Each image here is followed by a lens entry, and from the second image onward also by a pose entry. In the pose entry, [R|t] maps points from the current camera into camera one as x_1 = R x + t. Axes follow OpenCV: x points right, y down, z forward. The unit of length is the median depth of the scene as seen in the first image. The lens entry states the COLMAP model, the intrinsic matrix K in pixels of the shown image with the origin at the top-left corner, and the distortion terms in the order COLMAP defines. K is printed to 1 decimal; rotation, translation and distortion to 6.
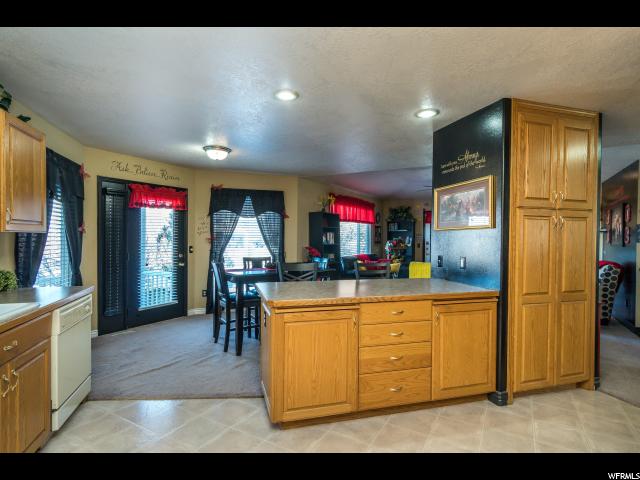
lens RADIAL K [[337.5, 0, 319.6], [0, 337.5, 242.7], [0, 0, 1]] dist [0.004004, 0.000908]
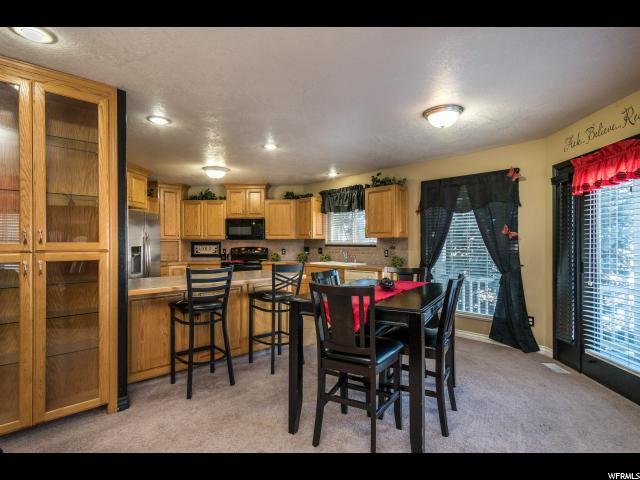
lens RADIAL K [[337.5, 0, 319.6], [0, 337.5, 242.7], [0, 0, 1]] dist [0.004004, 0.000908]
pose [[-0.894821, -0.004696, -0.446401, 0.300817], [-0.010894, 0.999877, 0.011319, -0.012056], [0.446292, 0.014991, -0.894762, 1.963783]]
